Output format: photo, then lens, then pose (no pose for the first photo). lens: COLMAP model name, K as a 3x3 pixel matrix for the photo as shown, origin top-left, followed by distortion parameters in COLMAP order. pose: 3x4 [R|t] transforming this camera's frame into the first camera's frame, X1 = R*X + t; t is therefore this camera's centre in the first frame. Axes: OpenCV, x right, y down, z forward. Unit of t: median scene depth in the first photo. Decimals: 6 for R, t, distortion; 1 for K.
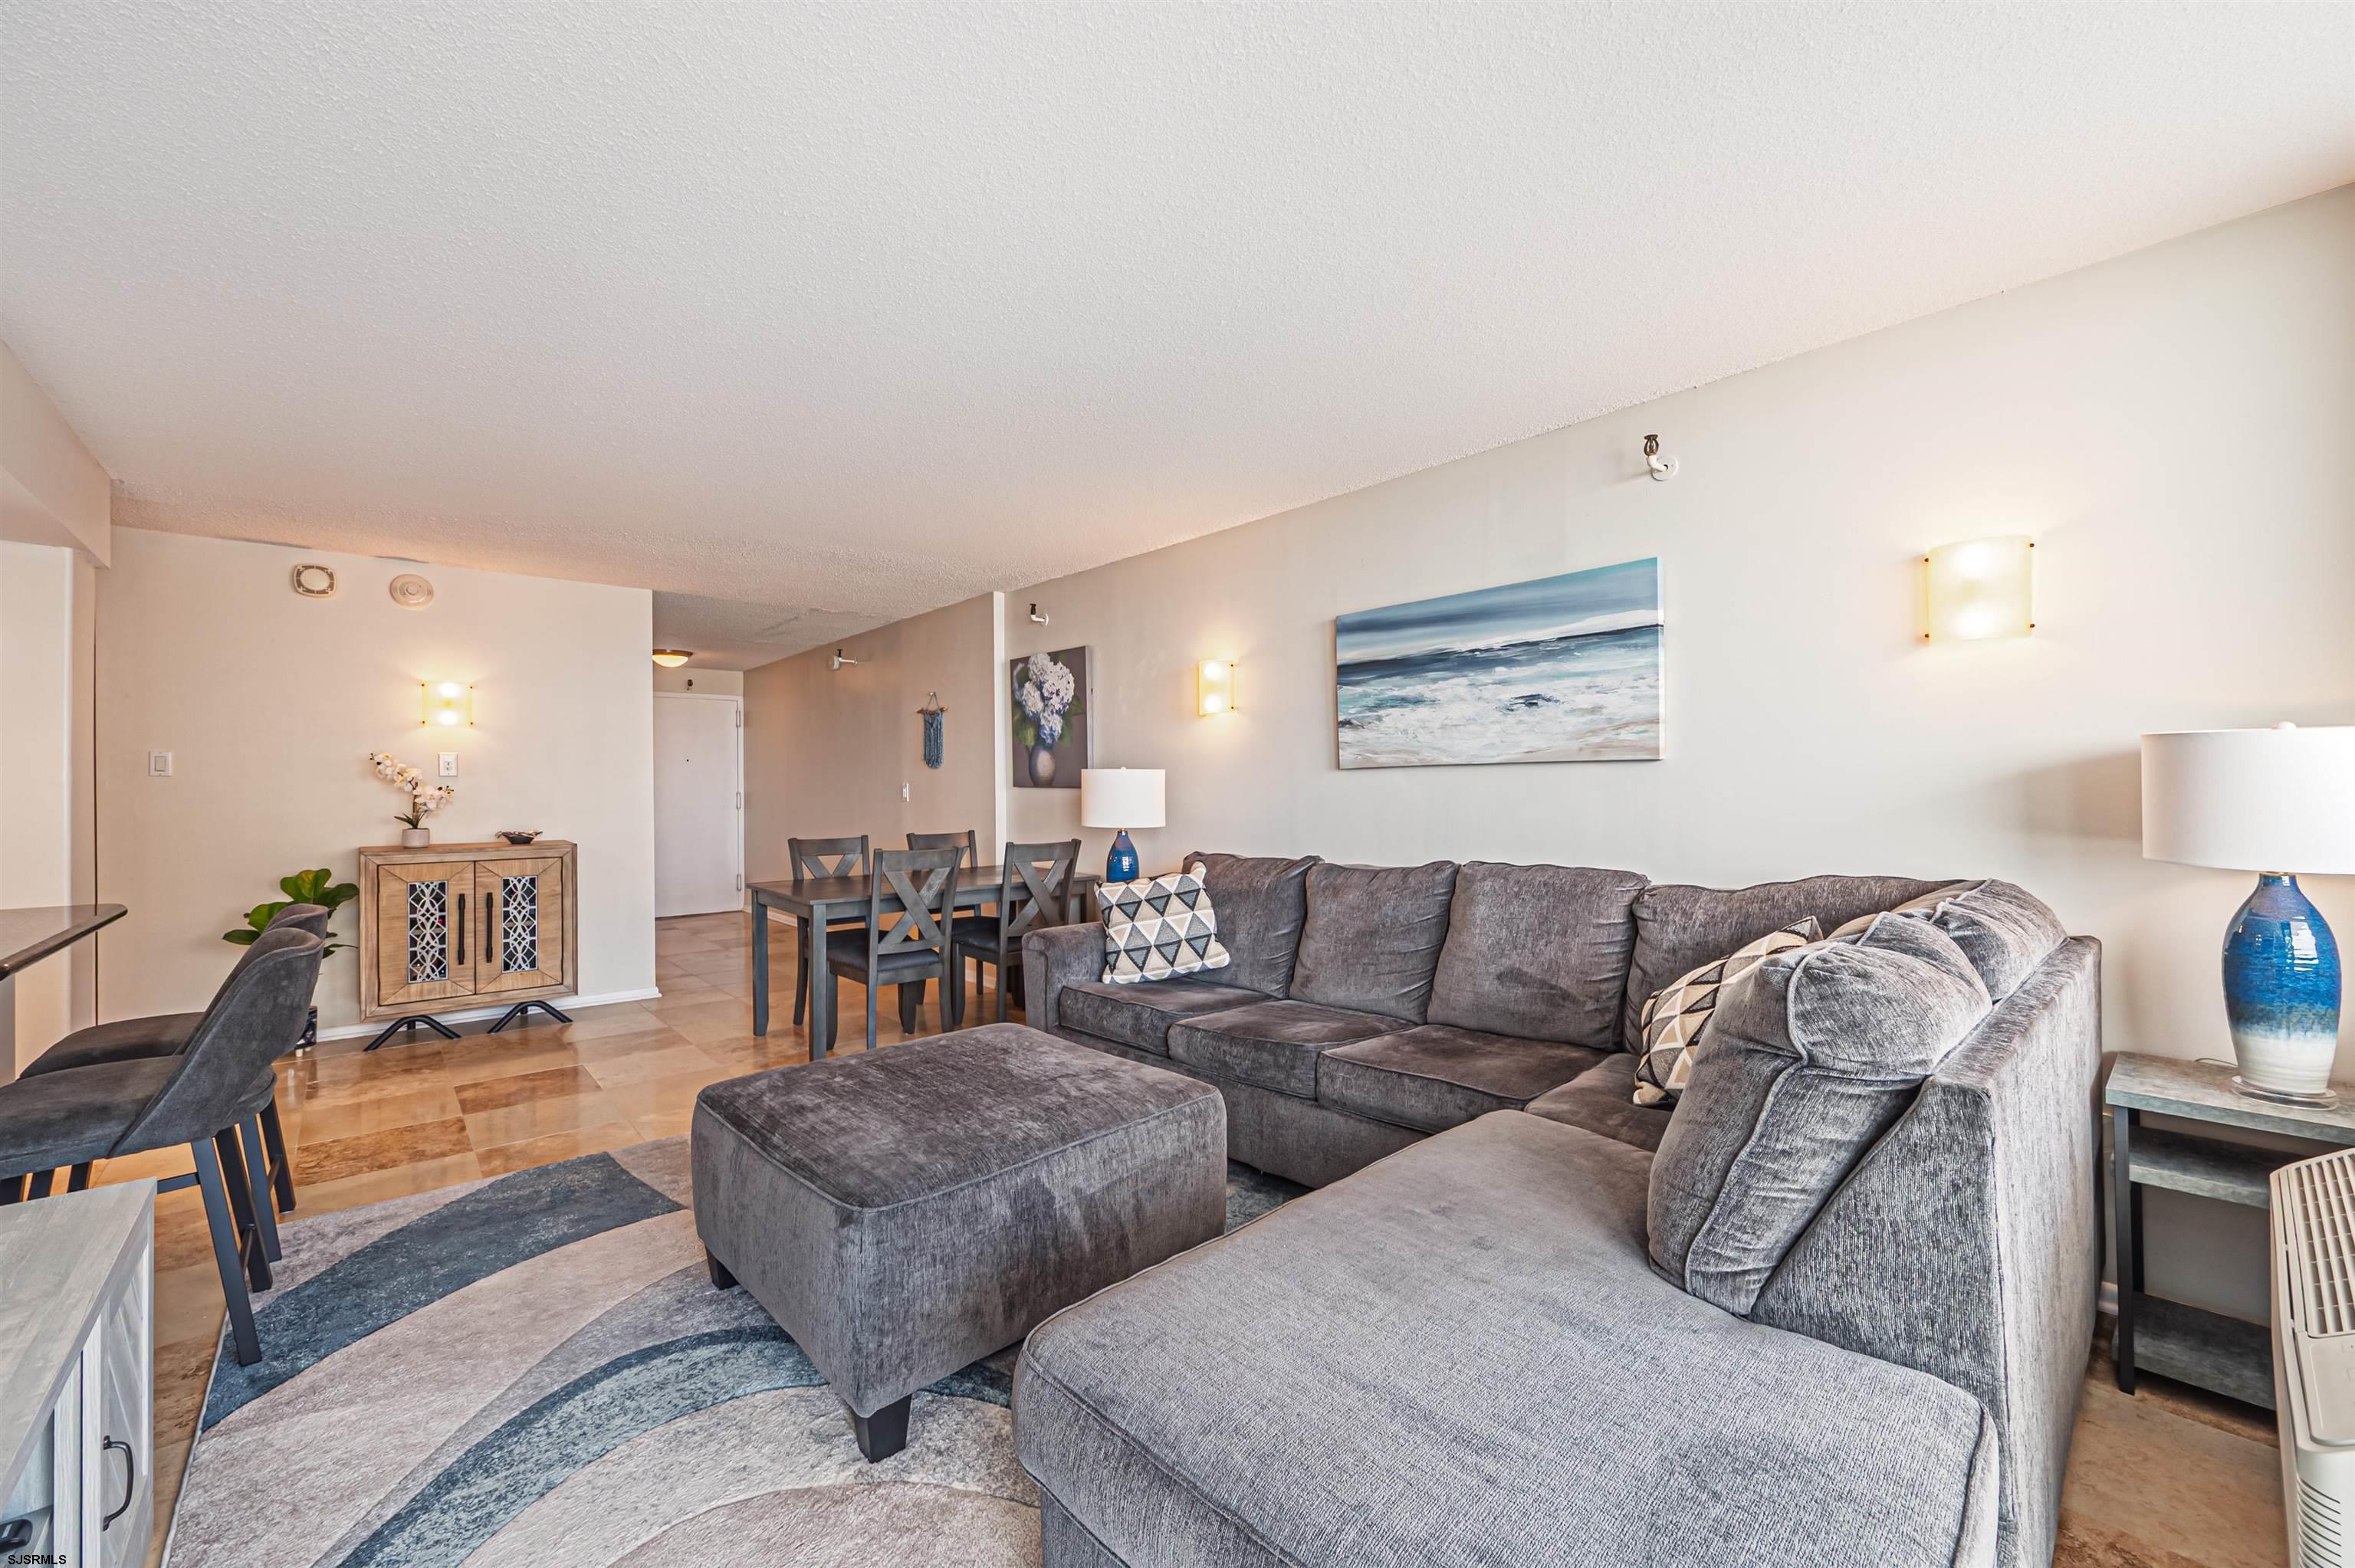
lens RADIAL K [[930.2, 0, 1177.7], [0, 930.2, 791.4], [0, 0, 1]] dist [0.001231, -0.000500]
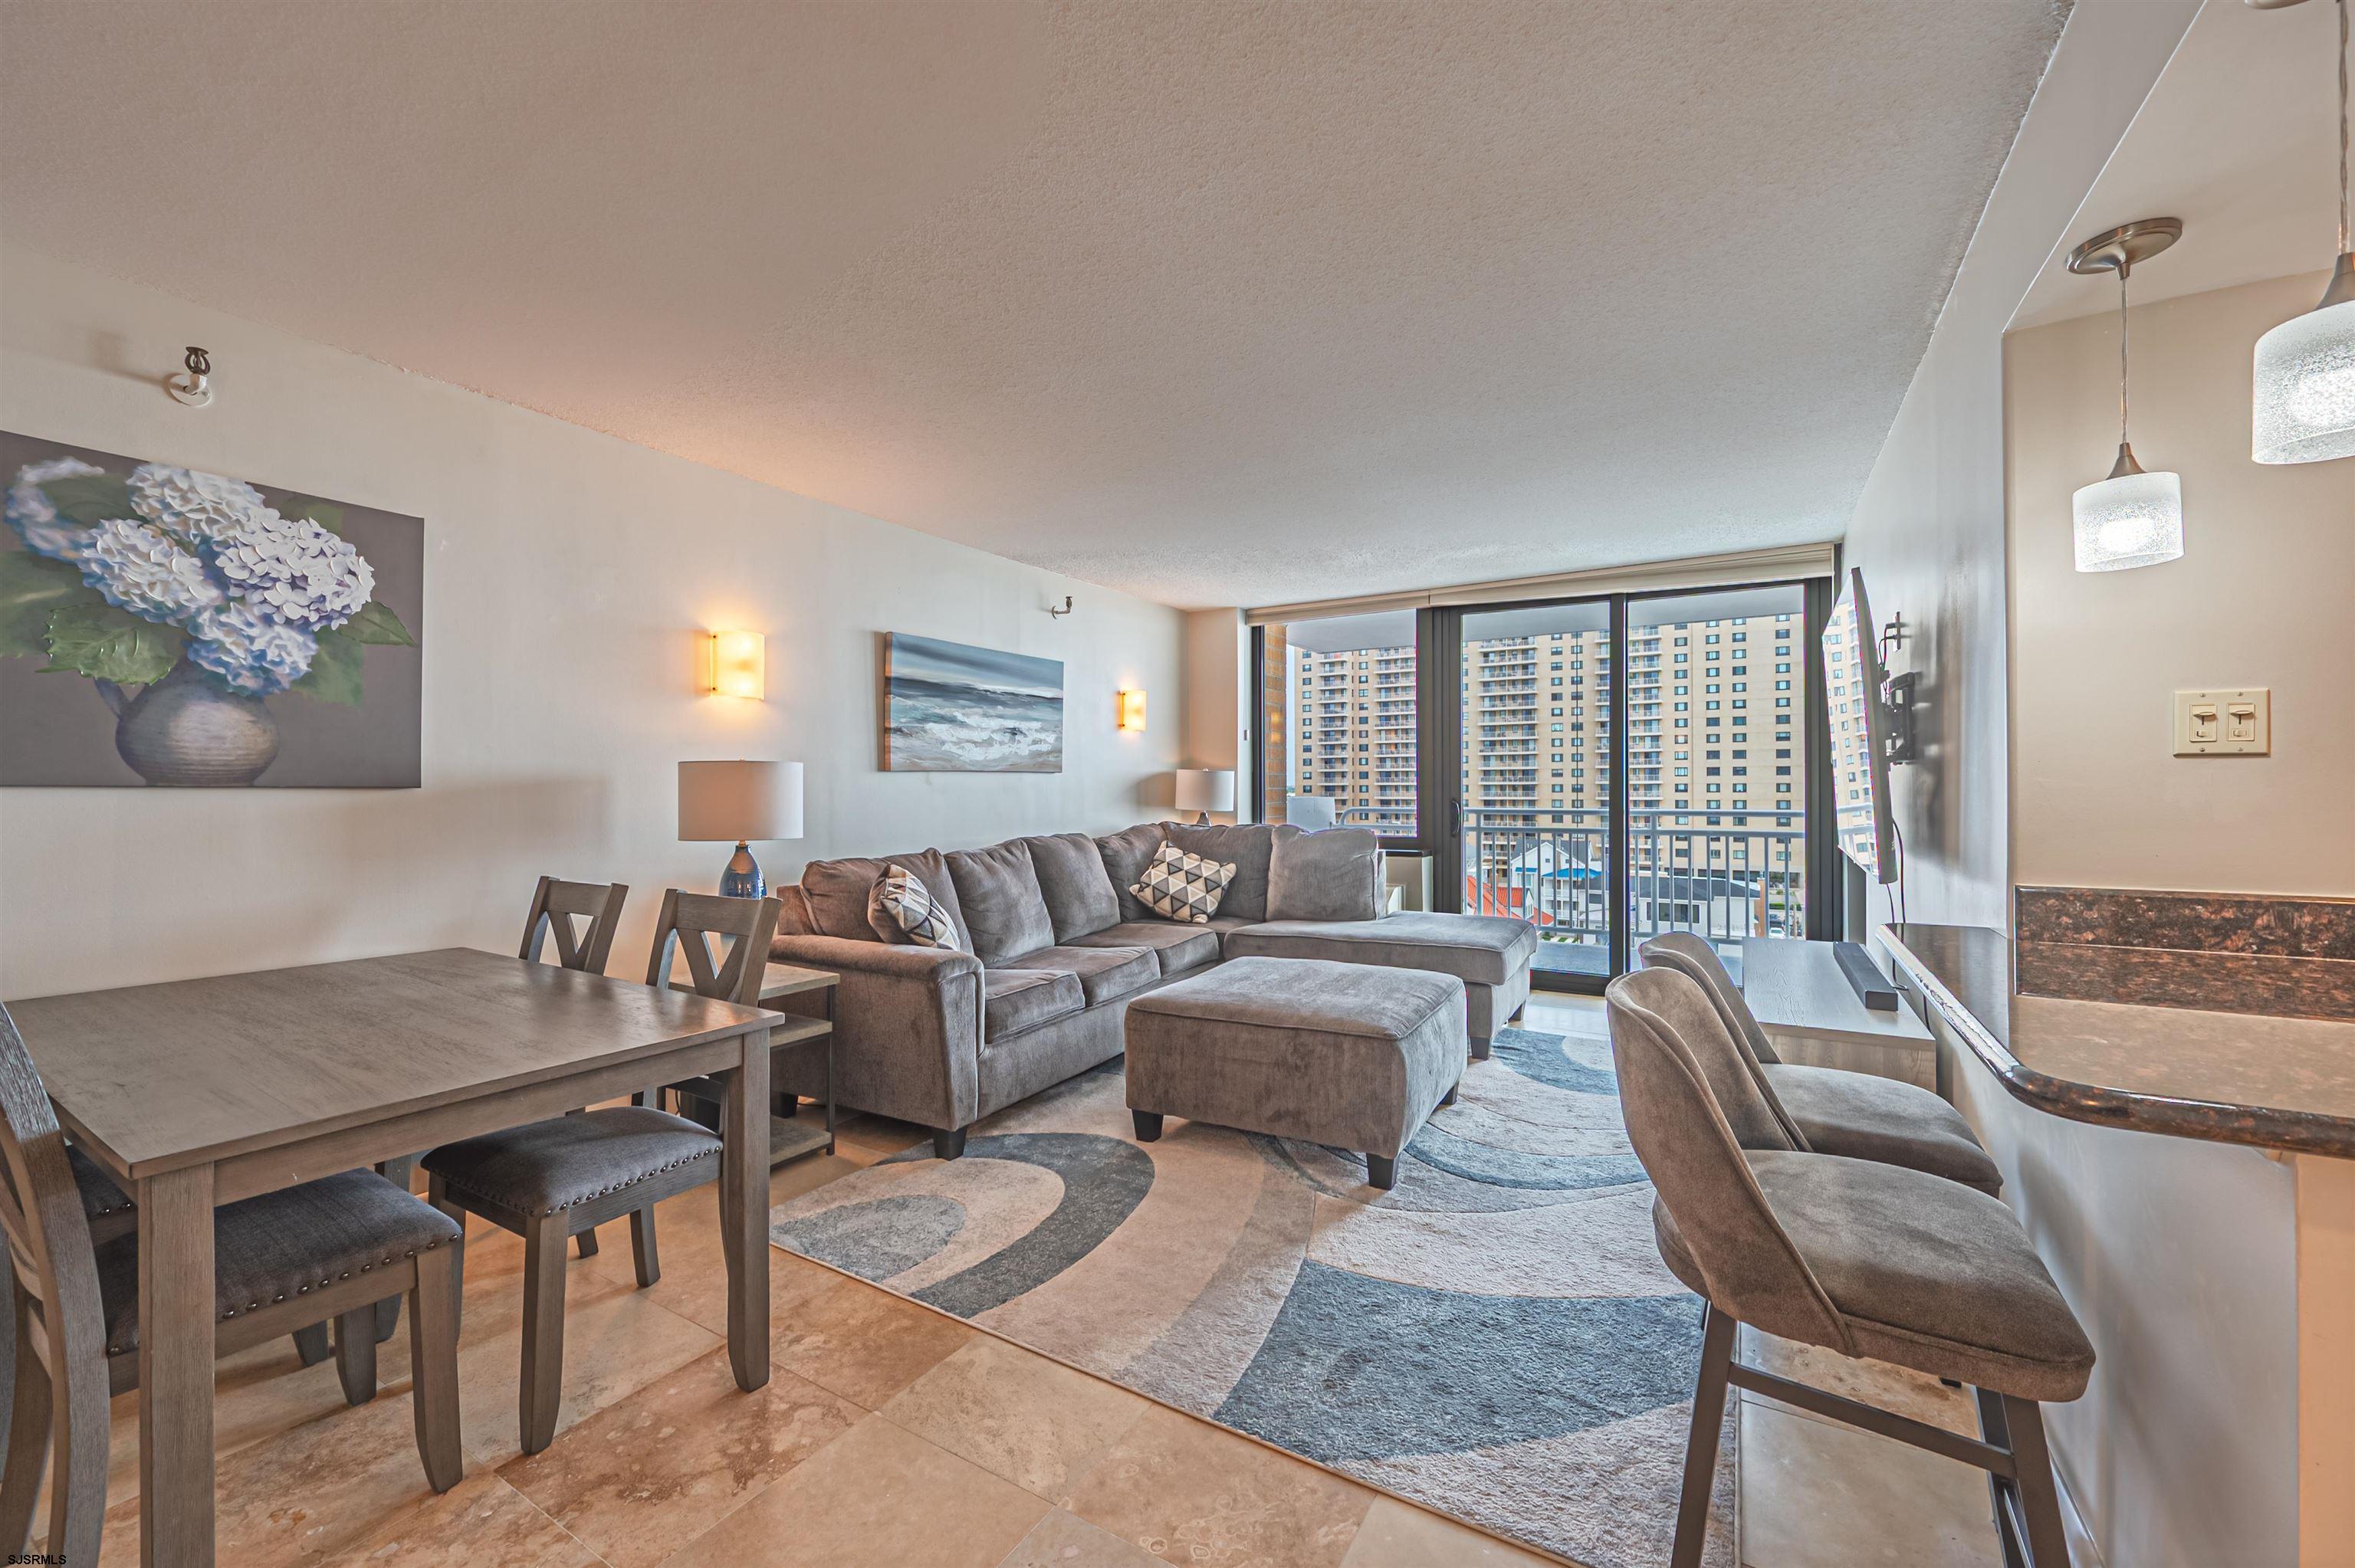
lens RADIAL K [[930.2, 0, 1175.2], [0, 930.2, 786.4], [0, 0, 1]] dist [0.001231, -0.000500]
pose [[-0.298238, 0.009825, 0.954441, -0.750374], [0.013119, 0.999895, -0.006194, 0.004074], [-0.954401, 0.010674, -0.298335, 0.774959]]
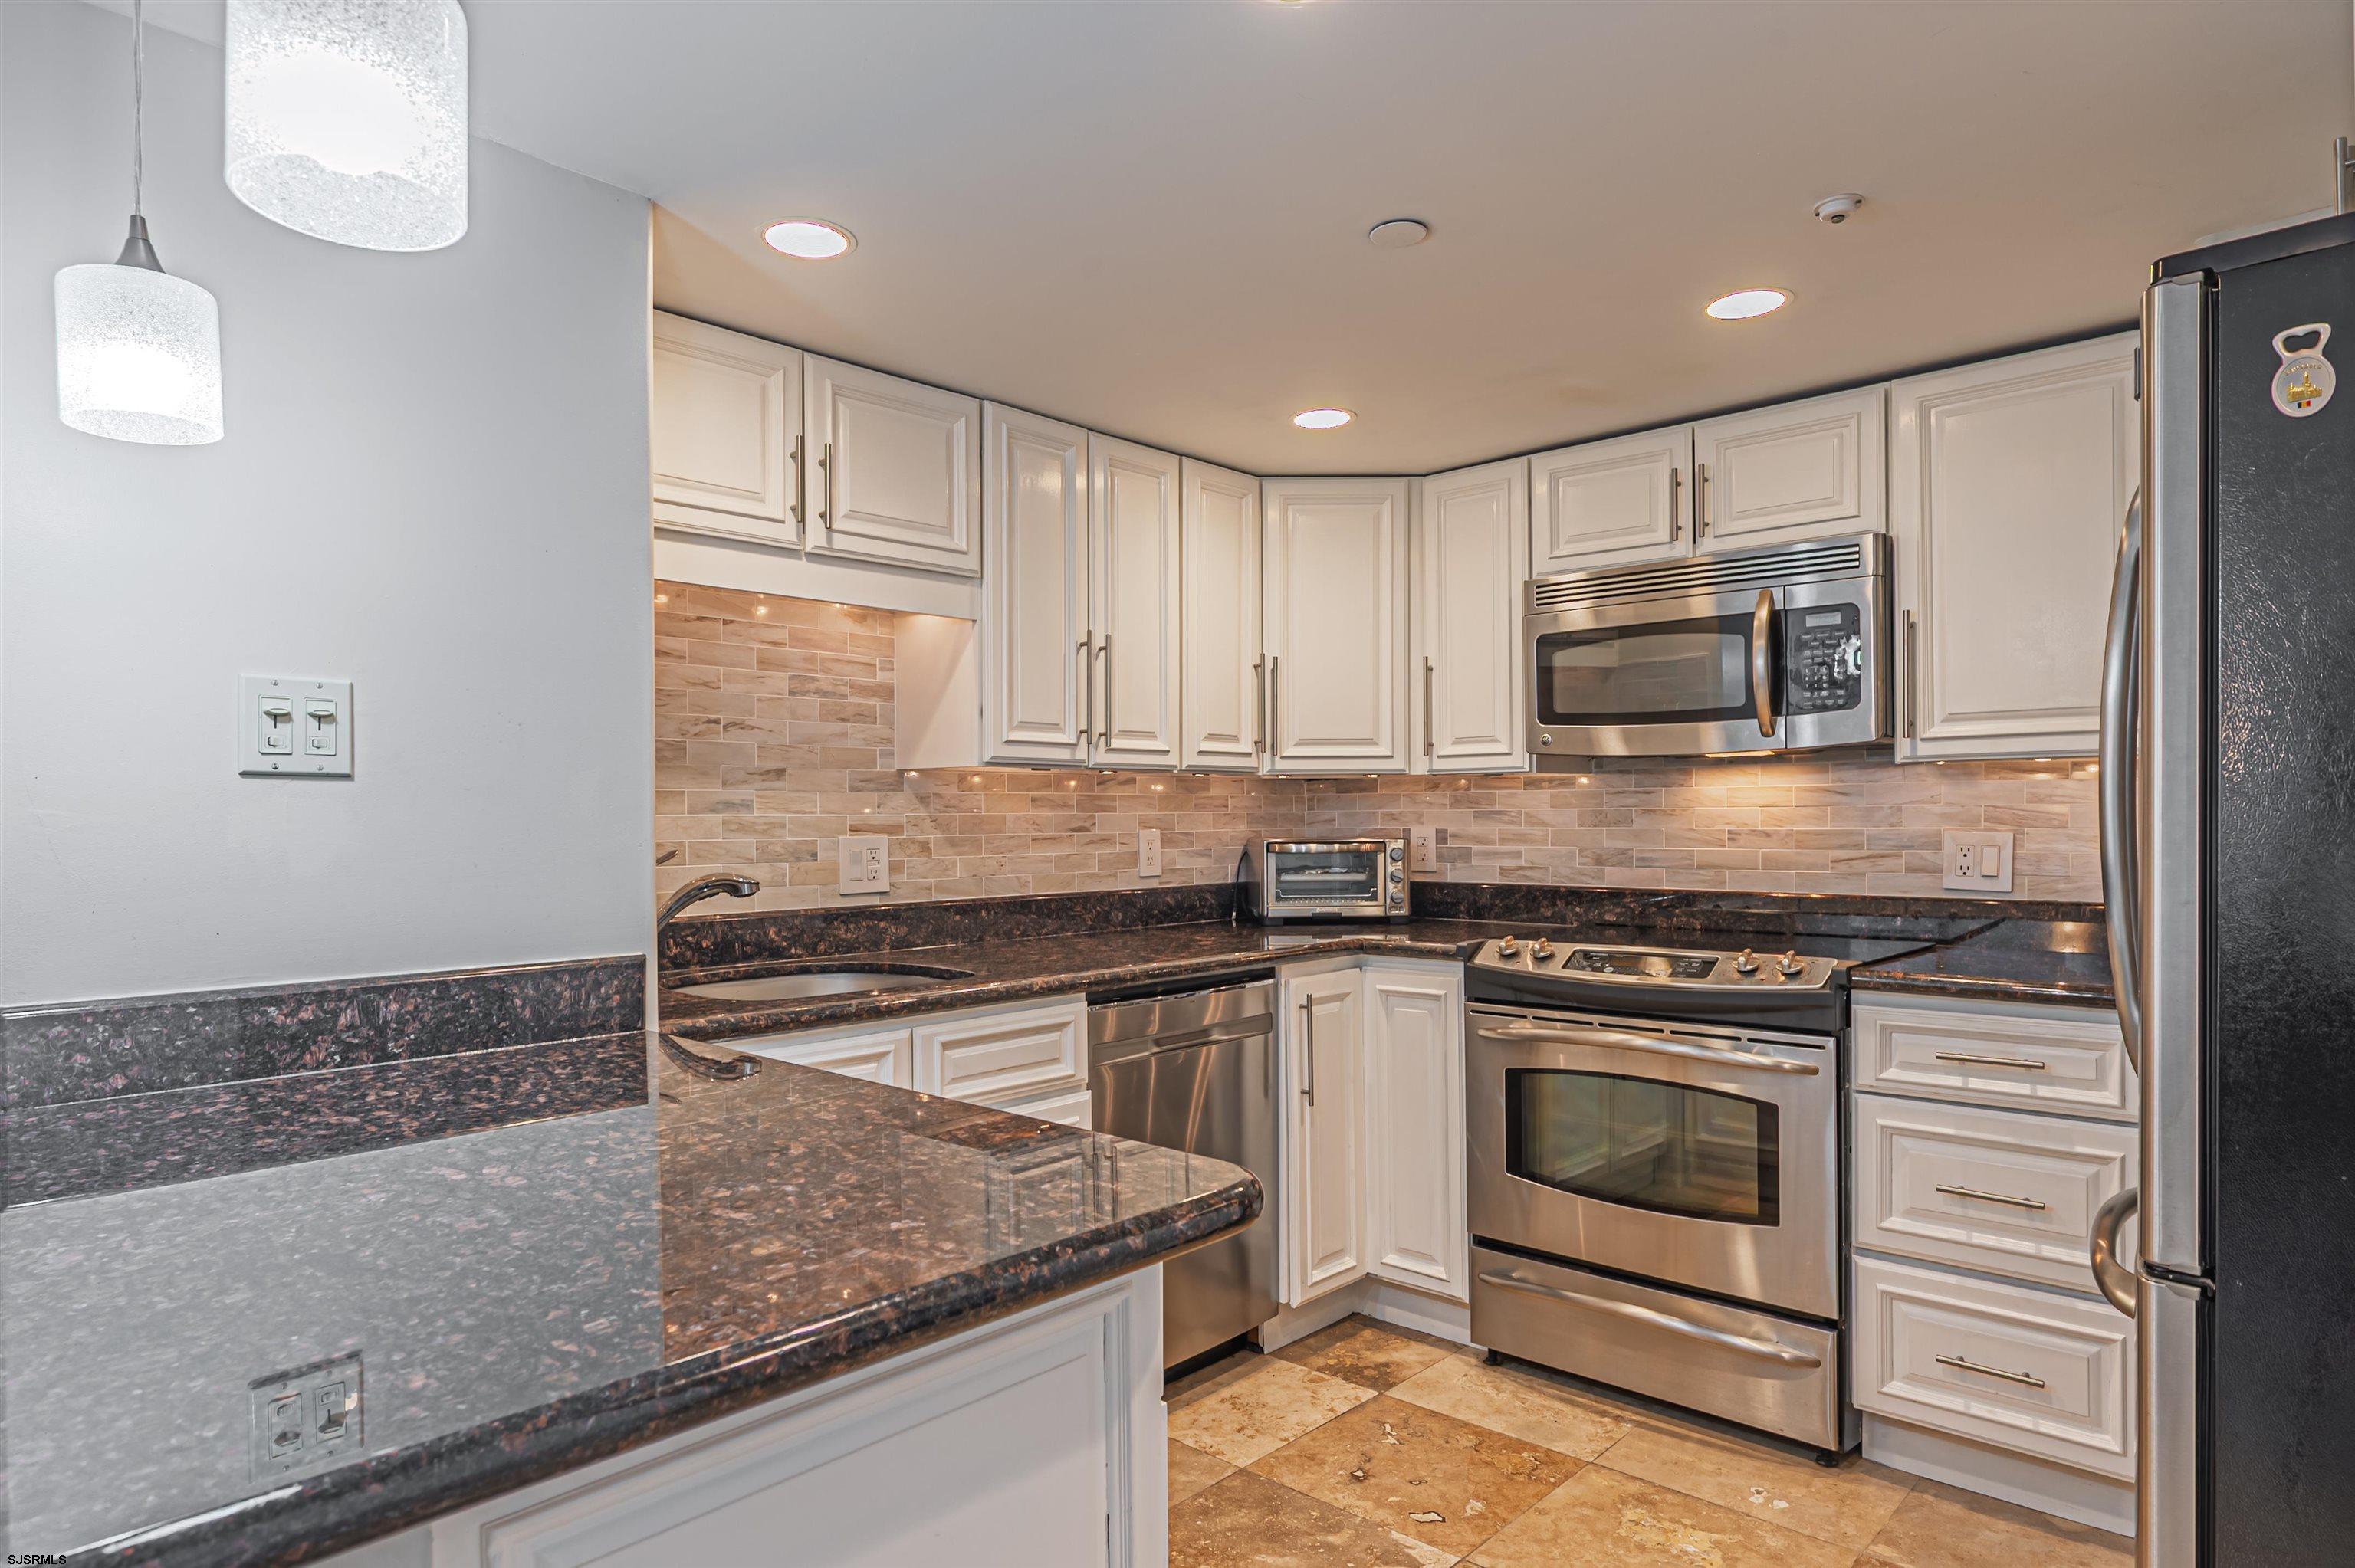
lens RADIAL K [[1329.1, 0, 1112.2], [0, 1329.1, 824.1], [0, 0, 1]] dist [-0.002447, 0.000031]
pose [[-0.997638, 0.016537, -0.066674, -0.715342], [0.015939, 0.999828, 0.009491, 0.007437], [0.066819, 0.008406, -0.997730, 0.644453]]
